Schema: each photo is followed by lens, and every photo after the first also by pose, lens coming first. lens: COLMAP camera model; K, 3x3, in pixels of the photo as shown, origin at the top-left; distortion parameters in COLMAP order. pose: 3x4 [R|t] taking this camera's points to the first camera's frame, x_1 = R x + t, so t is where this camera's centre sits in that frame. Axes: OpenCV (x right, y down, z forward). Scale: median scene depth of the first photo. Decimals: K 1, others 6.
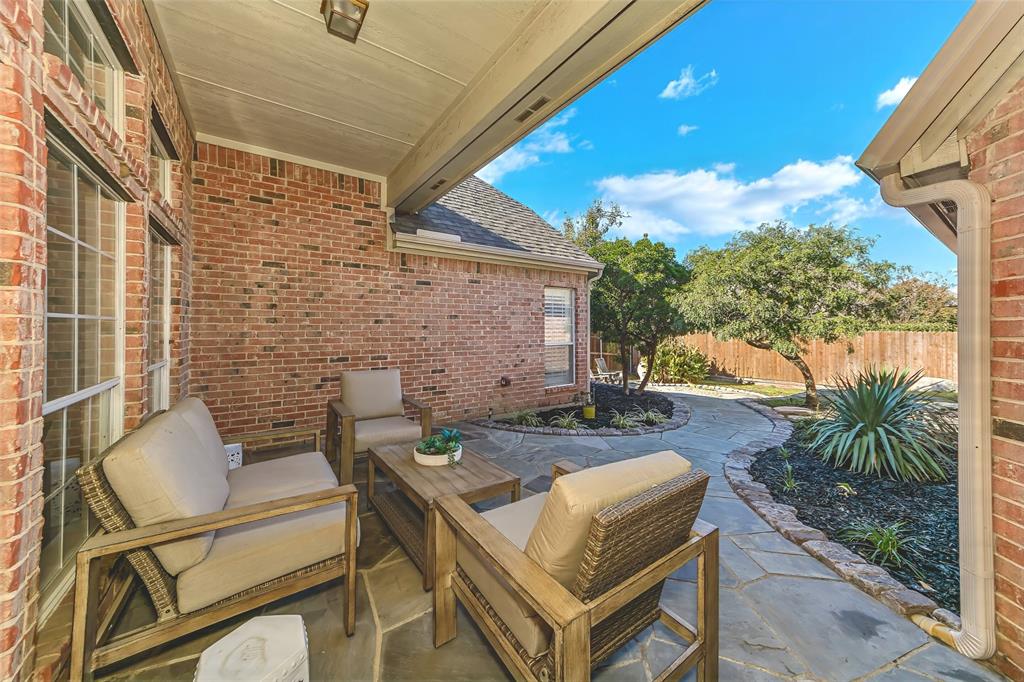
lens RADIAL K [[369.2, 0, 511.7], [0, 369.2, 324.5], [0, 0, 1]] dist [-0.001934, 0.000051]
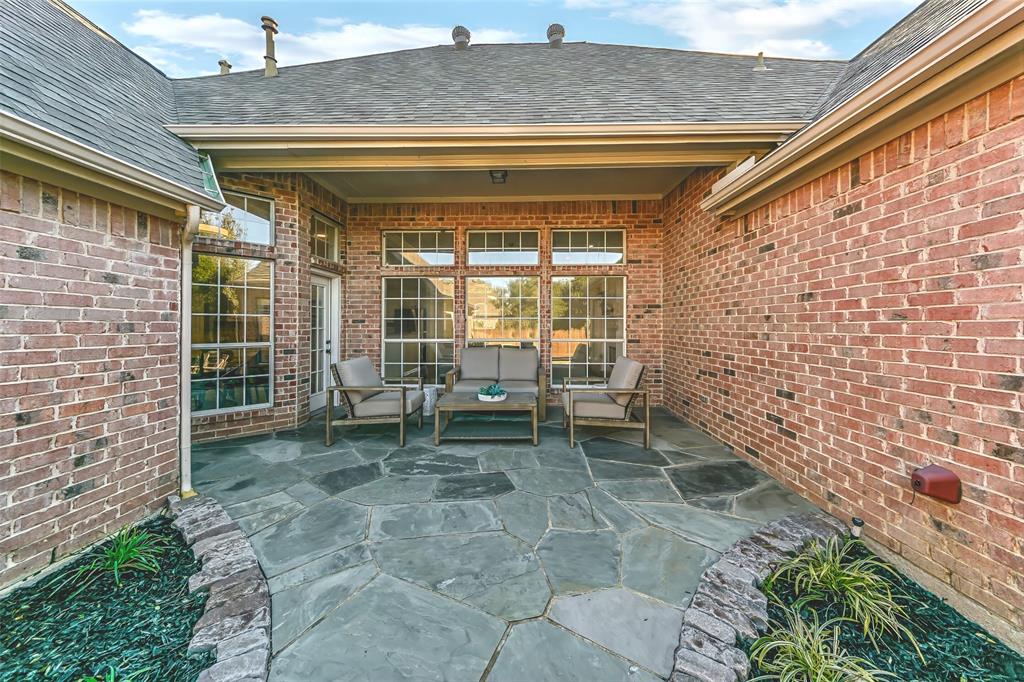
lens RADIAL K [[369.2, 0, 516.6], [0, 369.2, 326.6], [0, 0, 1]] dist [-0.001934, 0.000051]
pose [[-0.594958, -0.001016, -0.803756, 0.514951], [0.002964, 0.999990, -0.003458, 0.022369], [0.803751, -0.004440, -0.594949, 1.014619]]
